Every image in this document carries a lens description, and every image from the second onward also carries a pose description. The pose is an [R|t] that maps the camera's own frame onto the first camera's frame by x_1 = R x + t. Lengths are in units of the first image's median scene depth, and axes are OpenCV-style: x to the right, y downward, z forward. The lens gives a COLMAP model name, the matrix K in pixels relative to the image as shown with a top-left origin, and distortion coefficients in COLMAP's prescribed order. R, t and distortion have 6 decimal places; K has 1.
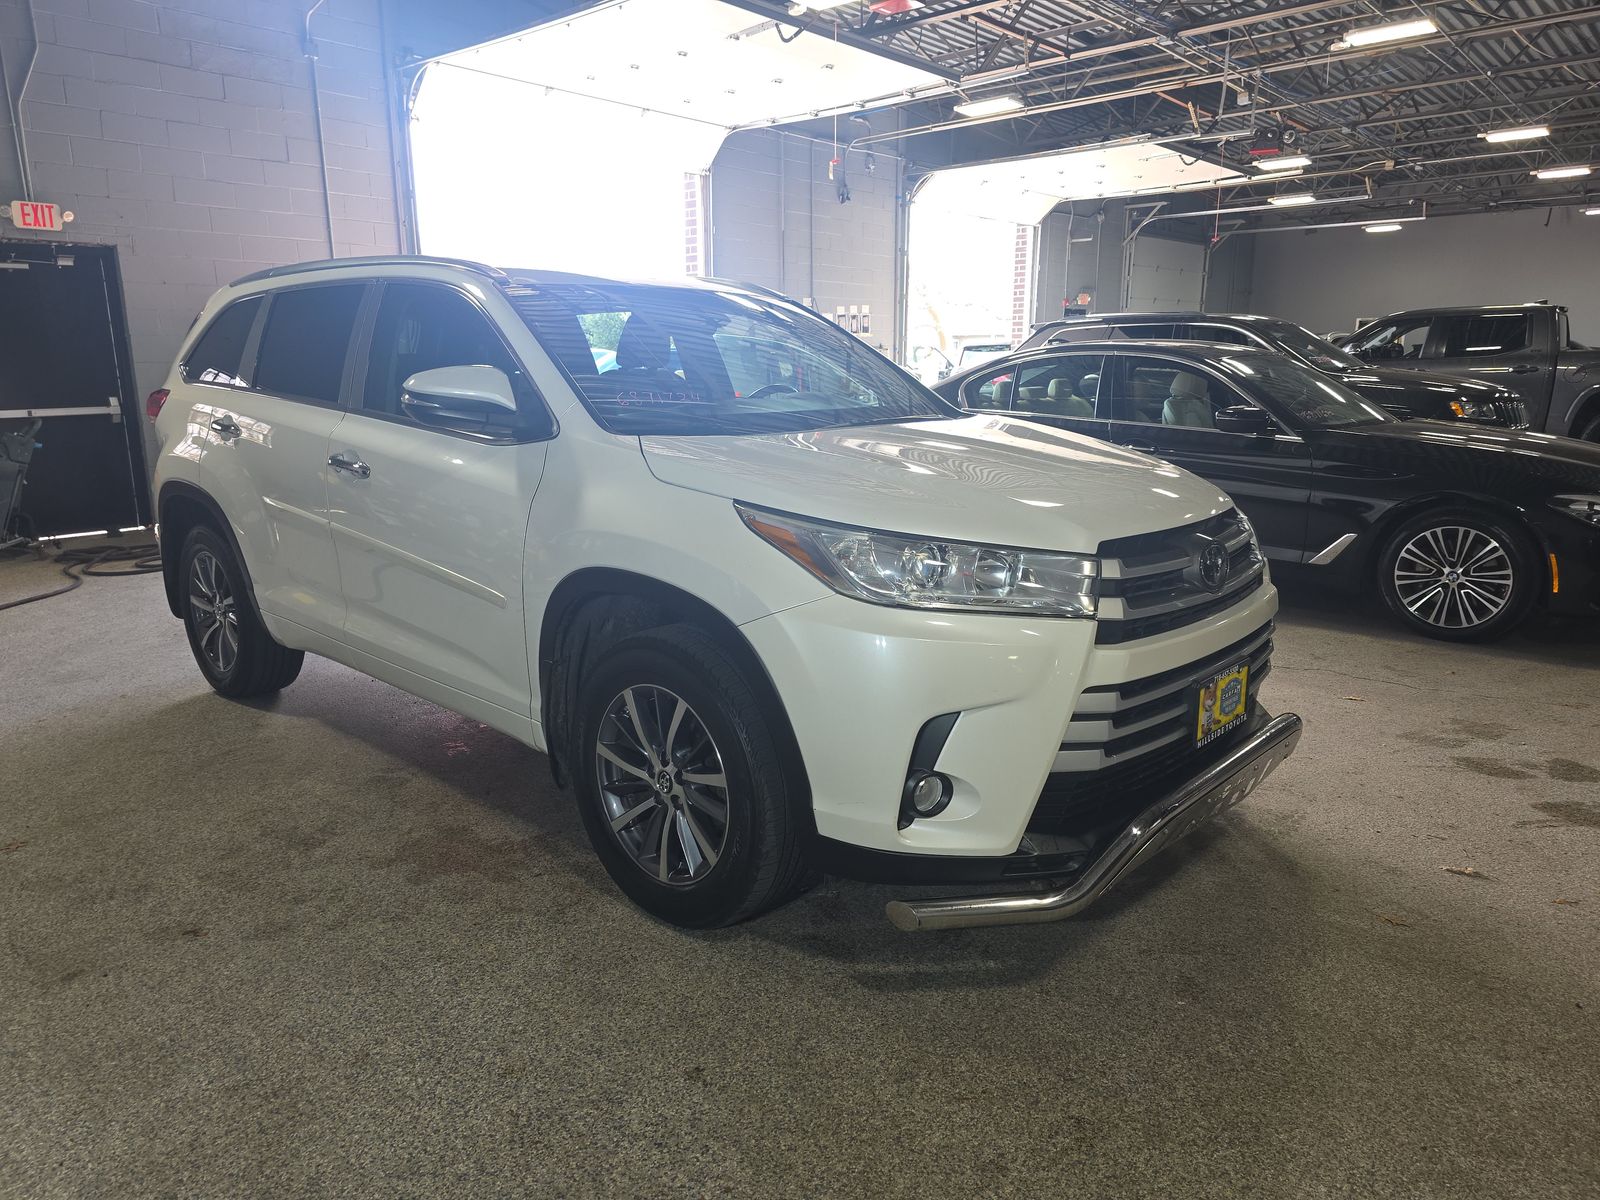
lens RADIAL K [[1092.6, 0, 801.6], [0, 1092.6, 593.3], [0, 0, 1]] dist [0.052217, -0.045187]
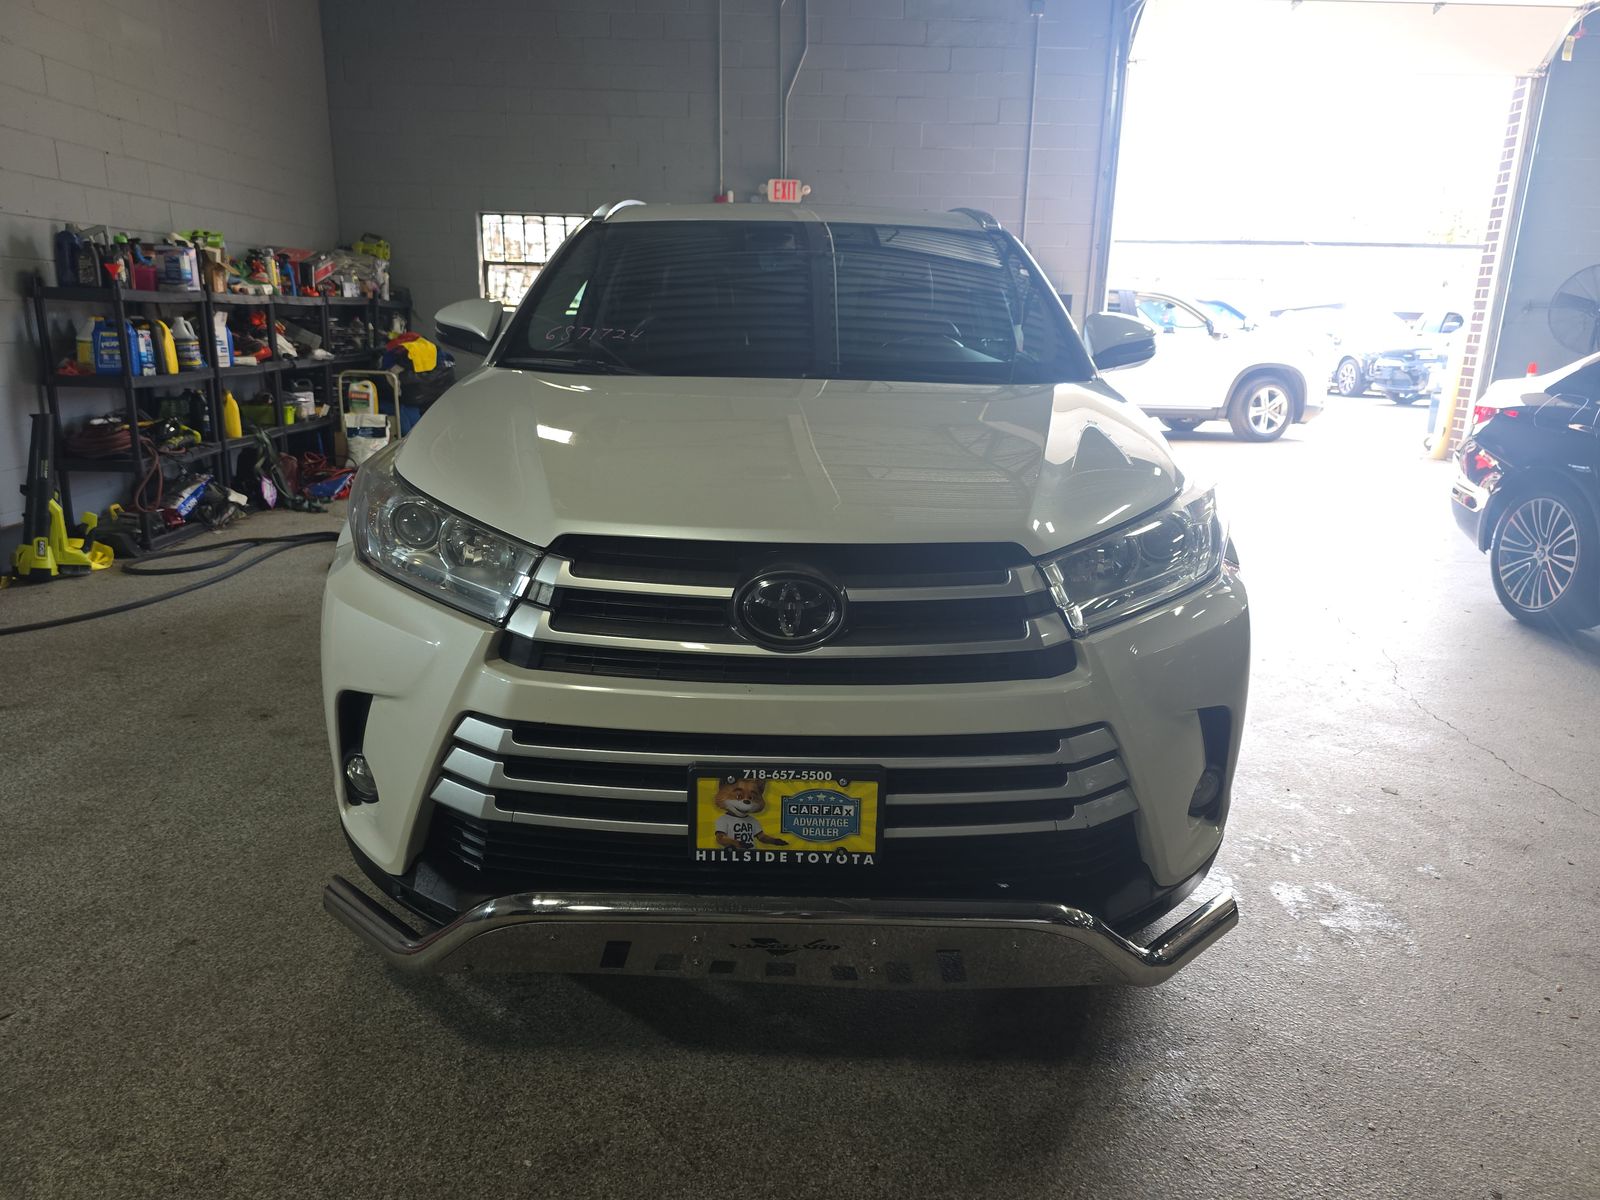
lens RADIAL K [[1092.6, 0, 801.6], [0, 1092.6, 593.3], [0, 0, 1]] dist [0.052217, -0.045187]
pose [[0.668340, 0.201383, -0.716077, 0.795447], [-0.178046, 0.977982, 0.108862, -0.101552], [0.722233, 0.054738, 0.689480, 0.515579]]
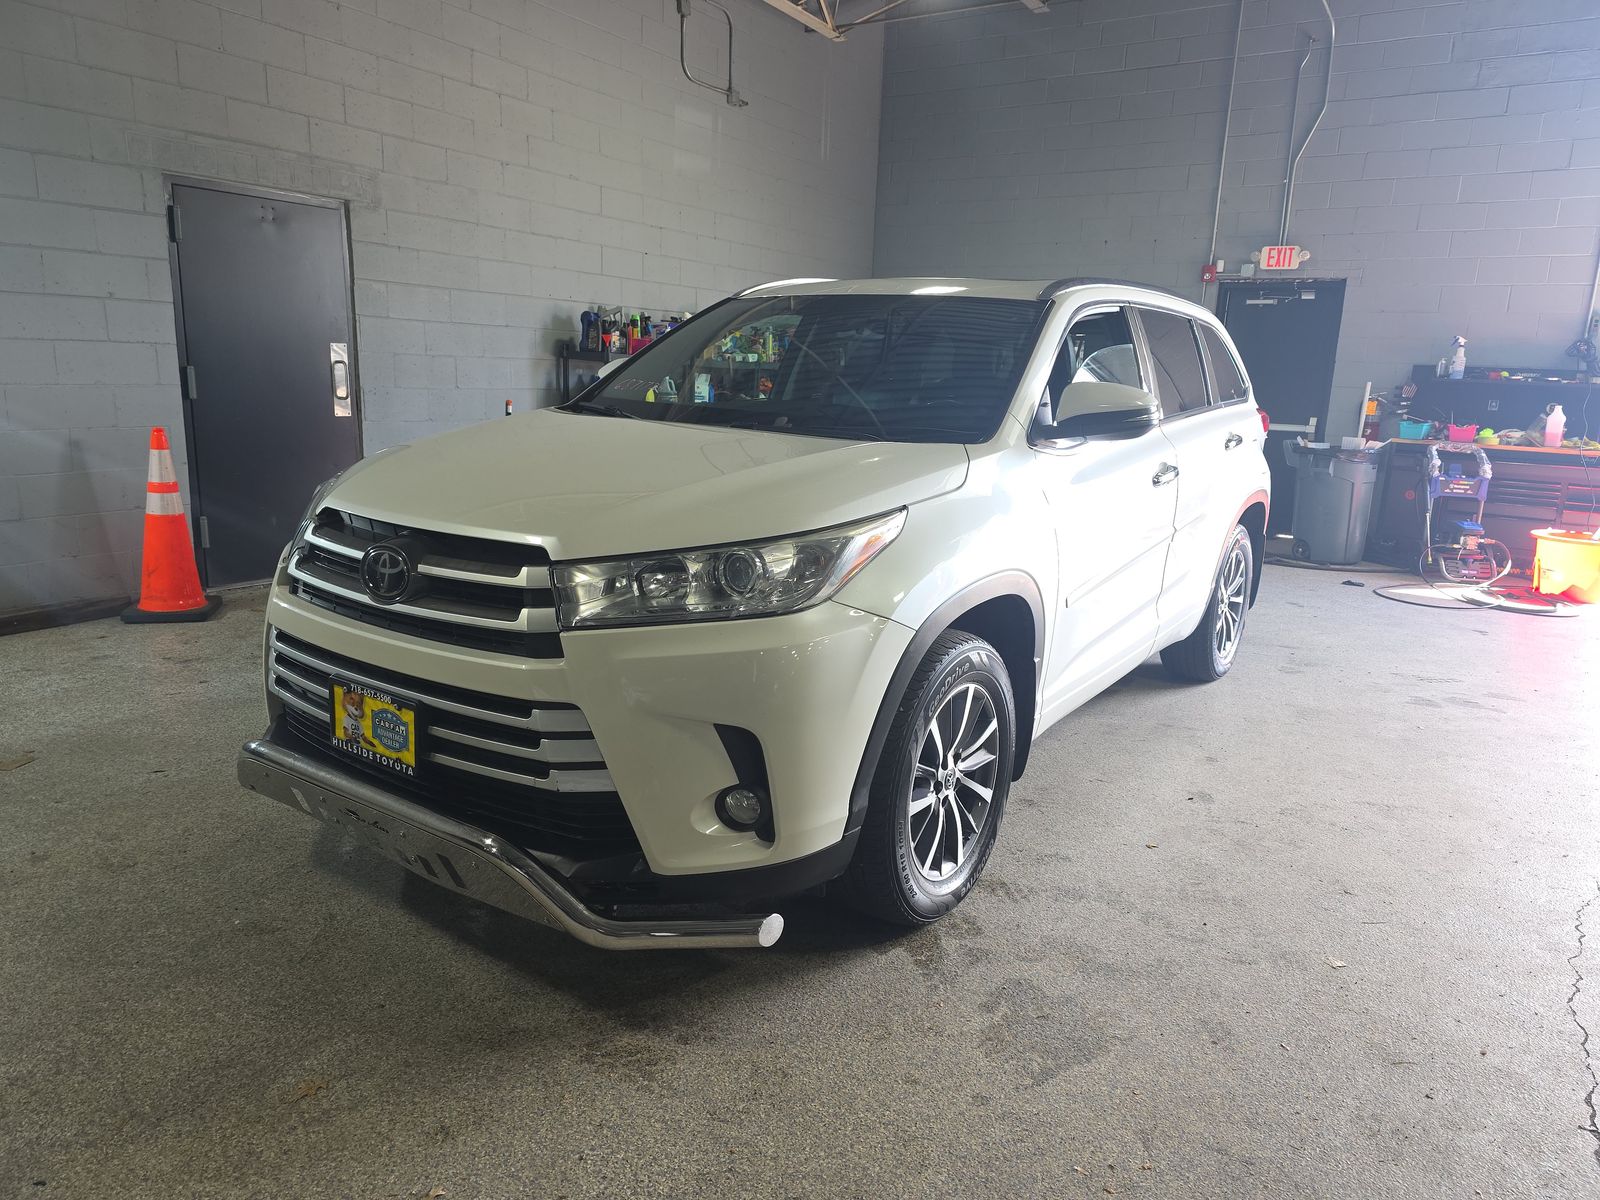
lens RADIAL K [[1093.1, 0, 828.3], [0, 1093.1, 603.8], [0, 0, 1]] dist [0.057358, -0.054381]
pose [[0.133041, 0.222275, -0.965864, 1.221517], [-0.250015, 0.950538, 0.184310, -0.243337], [0.959058, 0.216960, 0.182032, 1.114567]]
